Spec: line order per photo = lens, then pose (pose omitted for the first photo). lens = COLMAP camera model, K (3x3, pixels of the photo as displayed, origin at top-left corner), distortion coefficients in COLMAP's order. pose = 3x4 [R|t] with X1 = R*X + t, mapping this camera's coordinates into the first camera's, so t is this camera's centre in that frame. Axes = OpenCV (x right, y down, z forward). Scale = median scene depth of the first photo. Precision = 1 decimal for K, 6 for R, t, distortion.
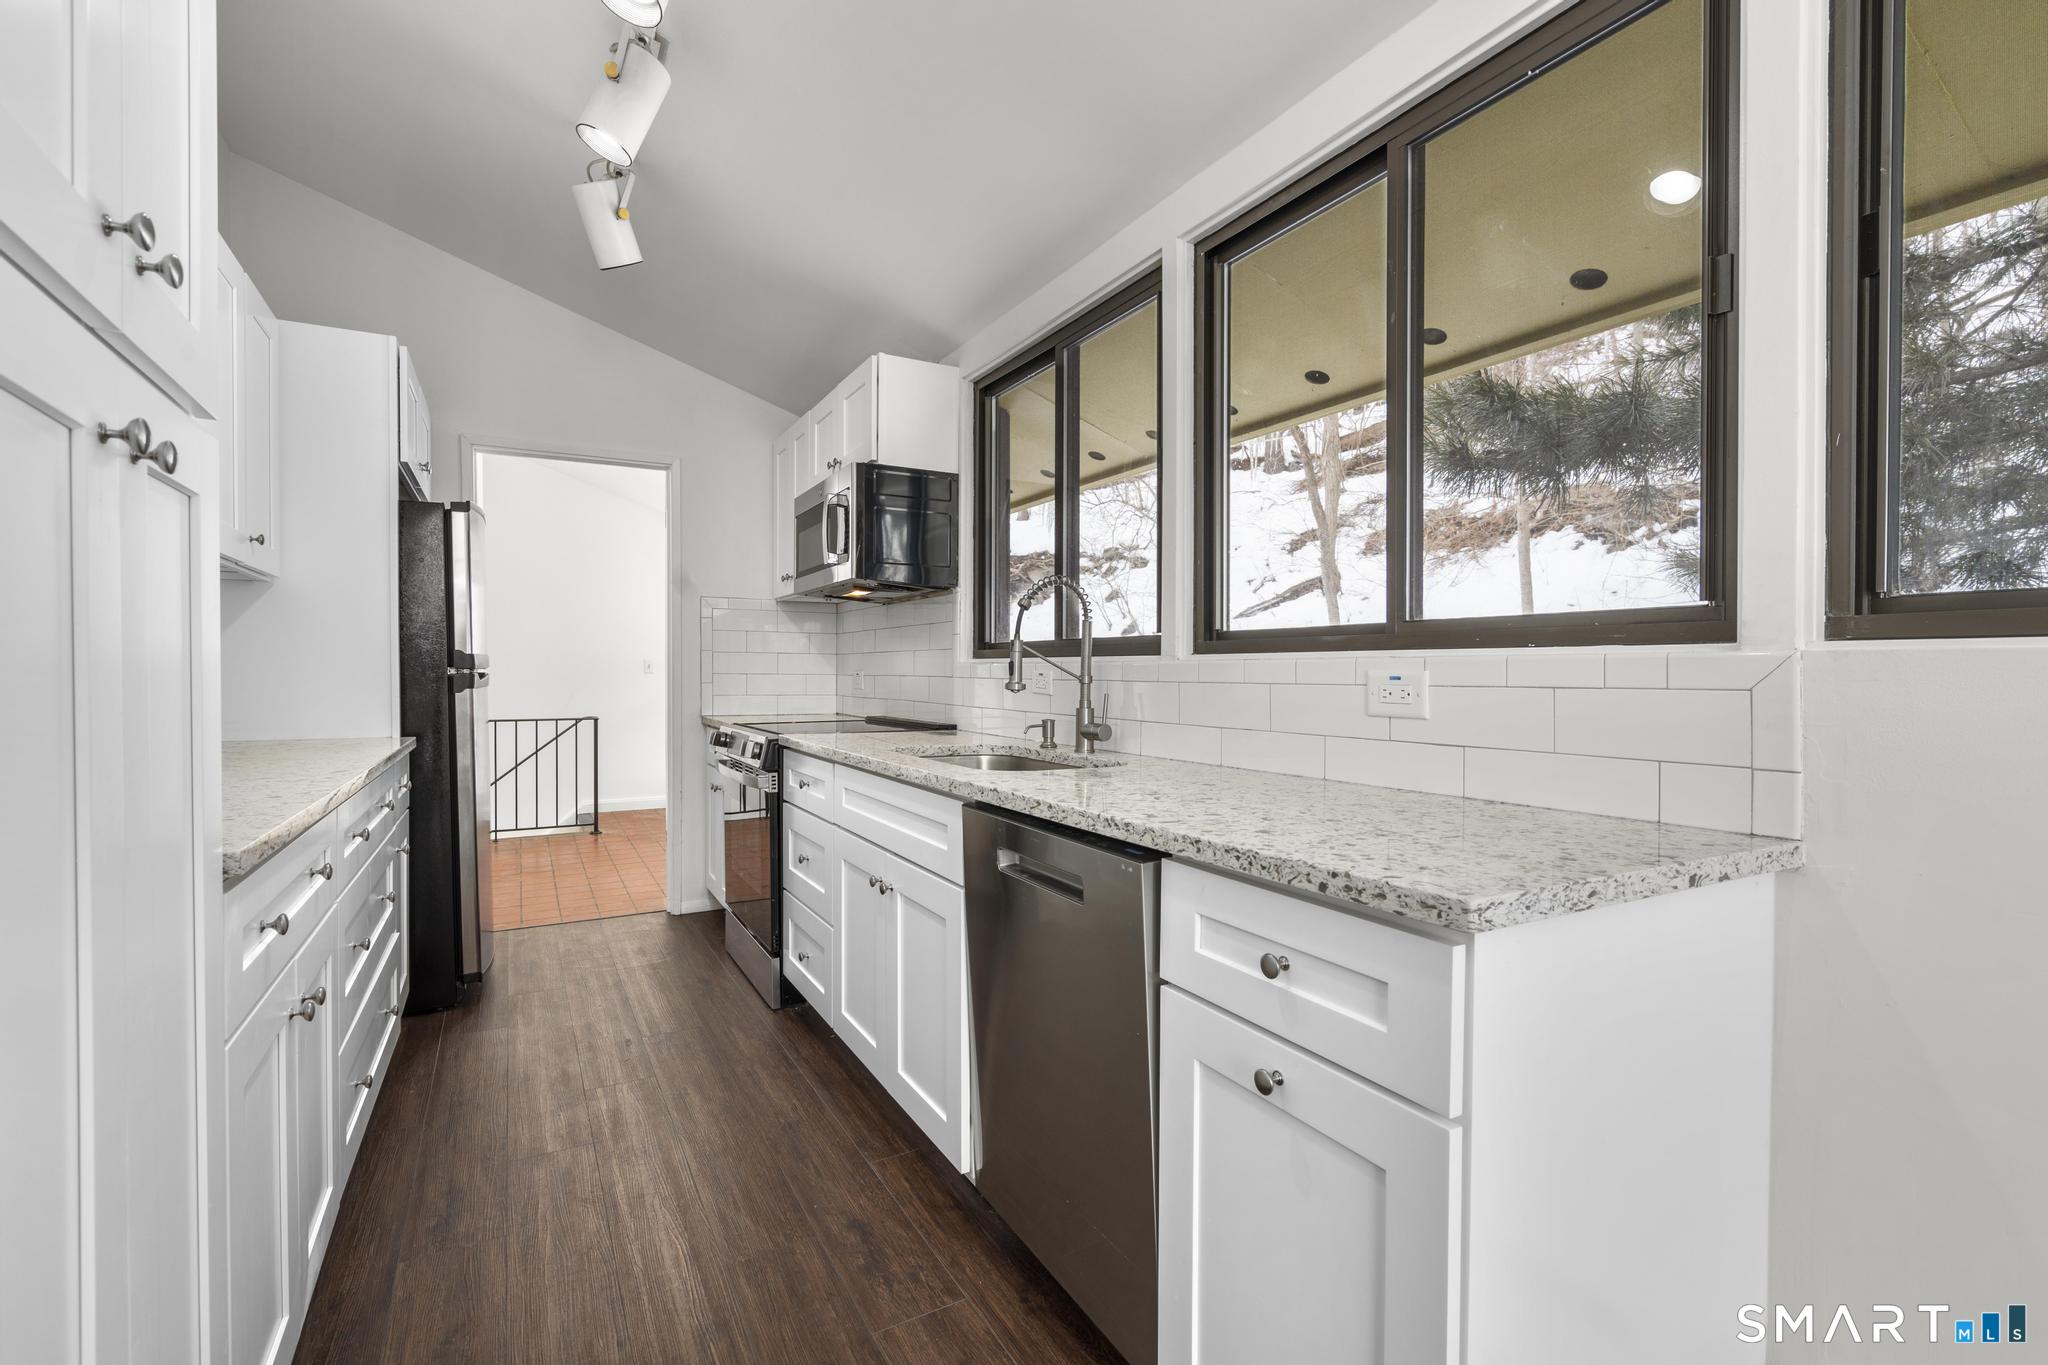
lens RADIAL K [[911.6, 0, 1019.2], [0, 911.6, 681.7], [0, 0, 1]] dist [-0.007411, 0.002673]
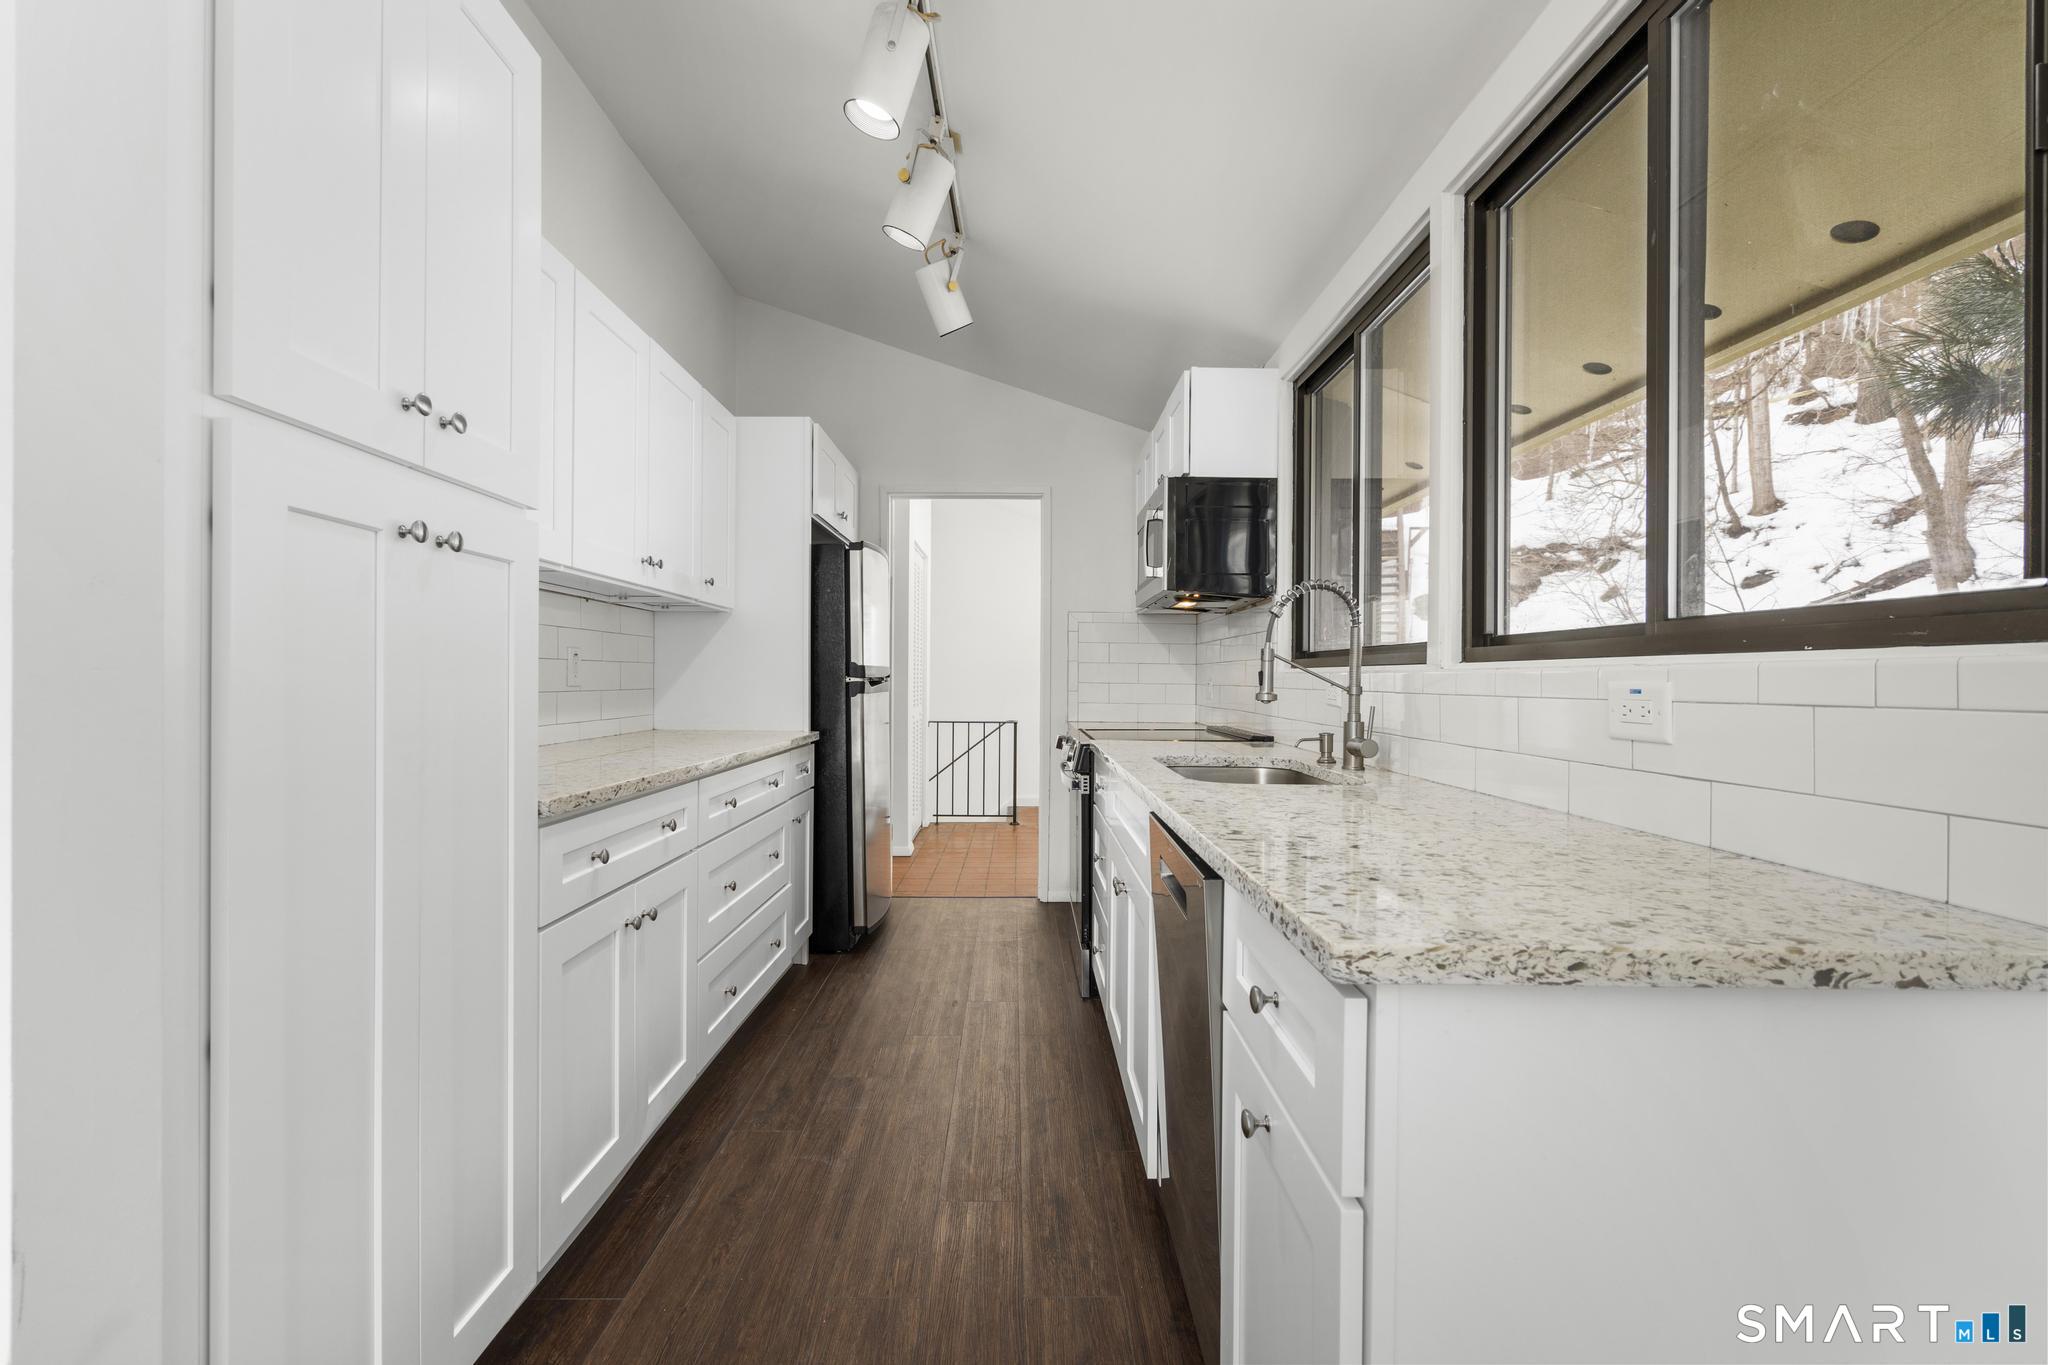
lens RADIAL K [[911.6, 0, 1020.3], [0, 911.6, 683.2], [0, 0, 1]] dist [-0.007411, 0.002673]
pose [[0.876604, 0.005439, -0.481183, 0.178341], [-0.010194, 0.999922, -0.007269, 0.000114], [0.481105, 0.011277, 0.876590, 0.024614]]
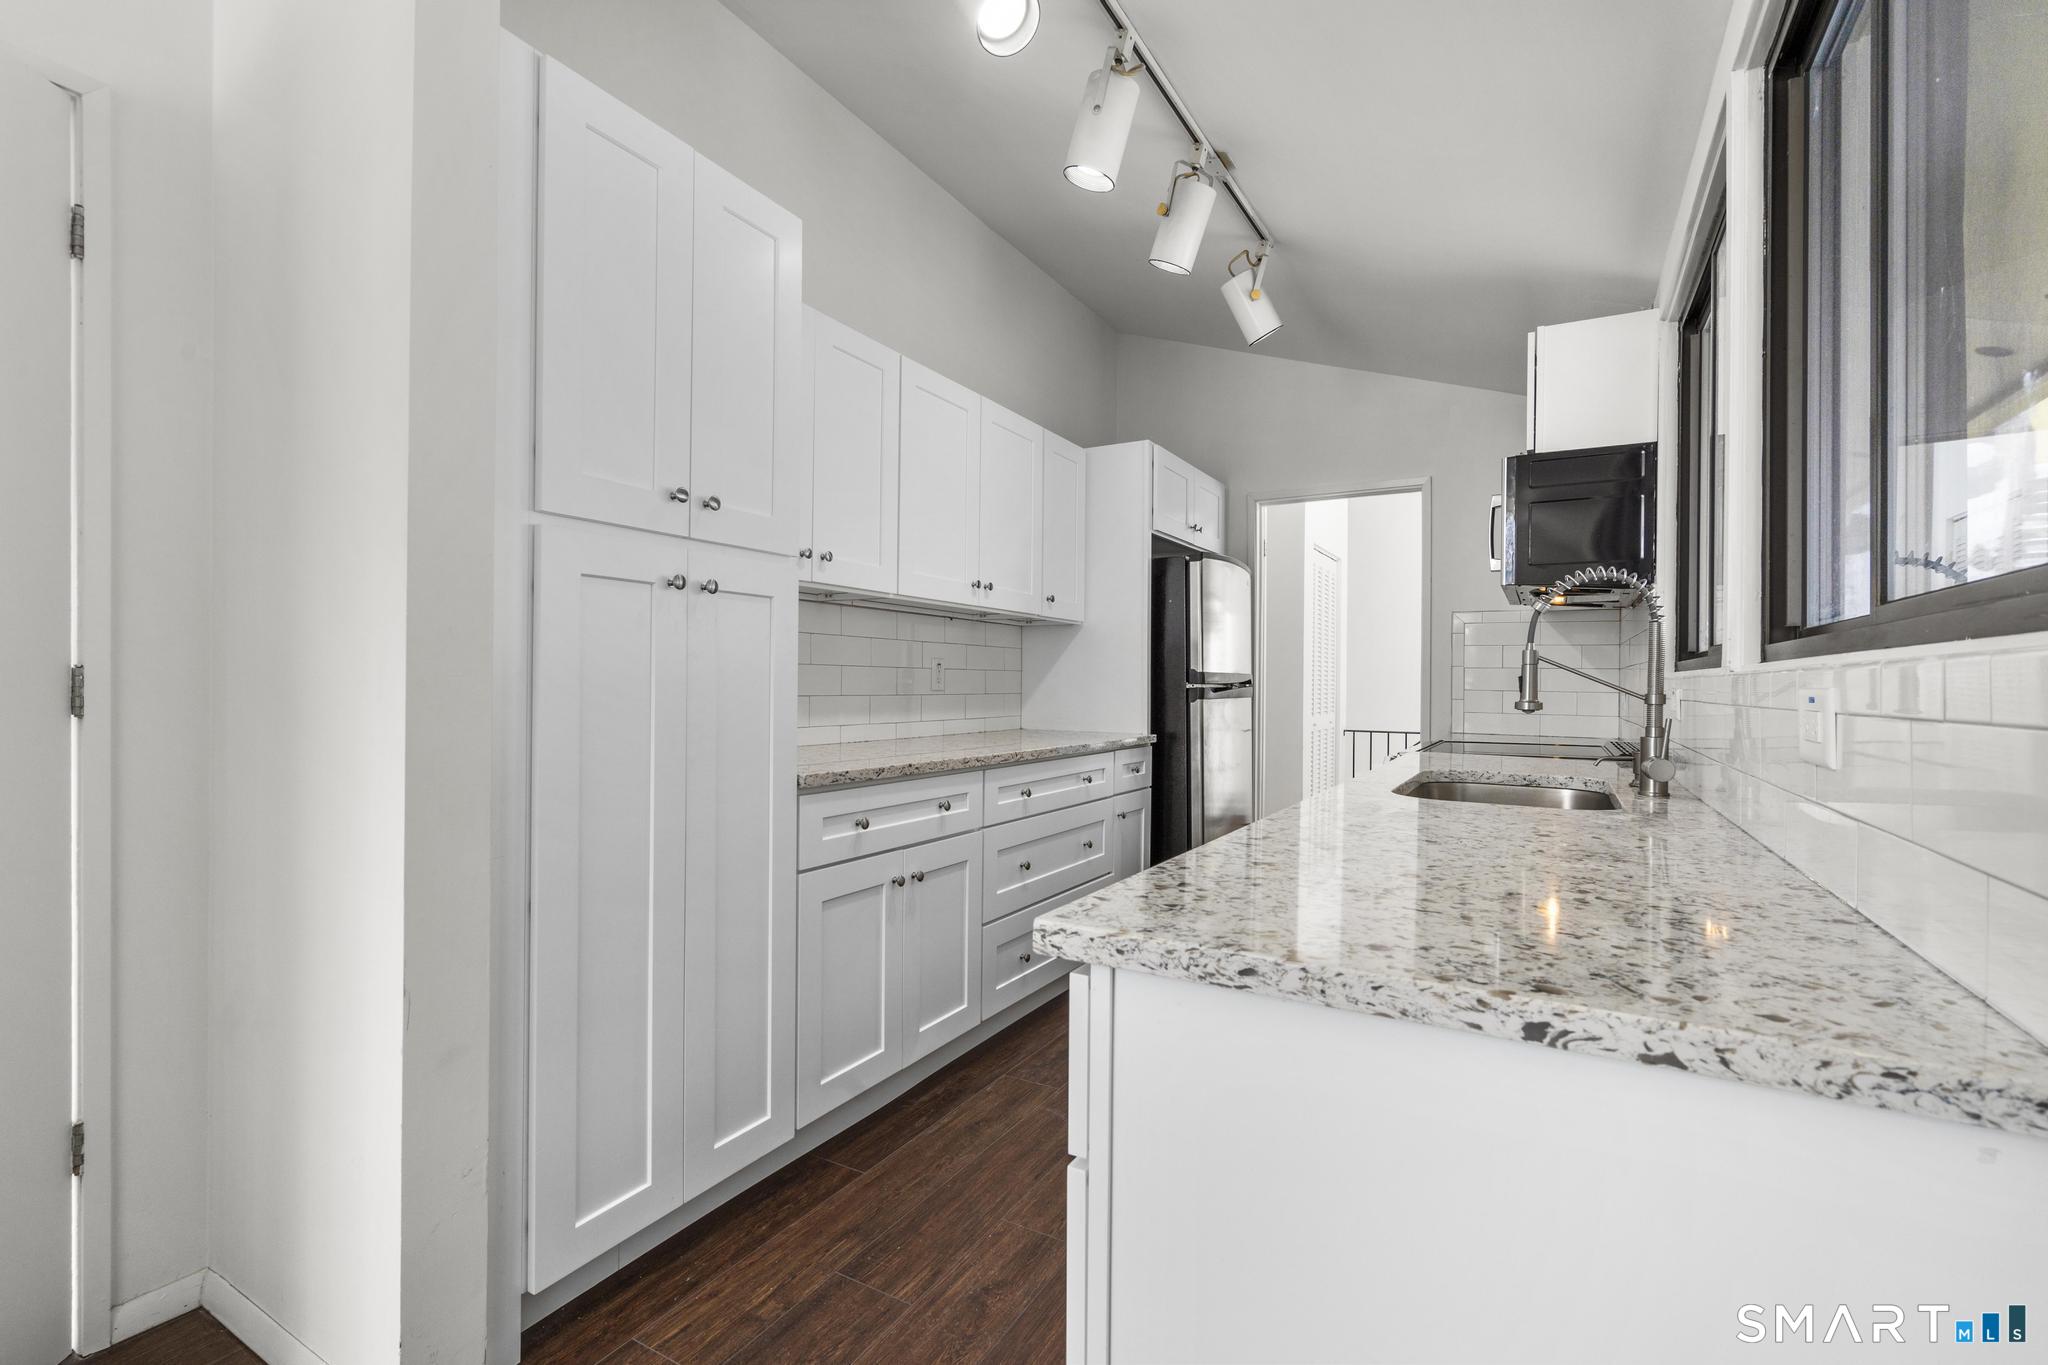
lens RADIAL K [[911.6, 0, 1025.1], [0, 911.6, 684.6], [0, 0, 1]] dist [-0.007411, 0.002673]
pose [[0.517344, 0.002396, -0.855774, 0.363513], [-0.016265, 0.999843, -0.007033, -0.000553], [0.855623, 0.017557, 0.517302, 0.132325]]
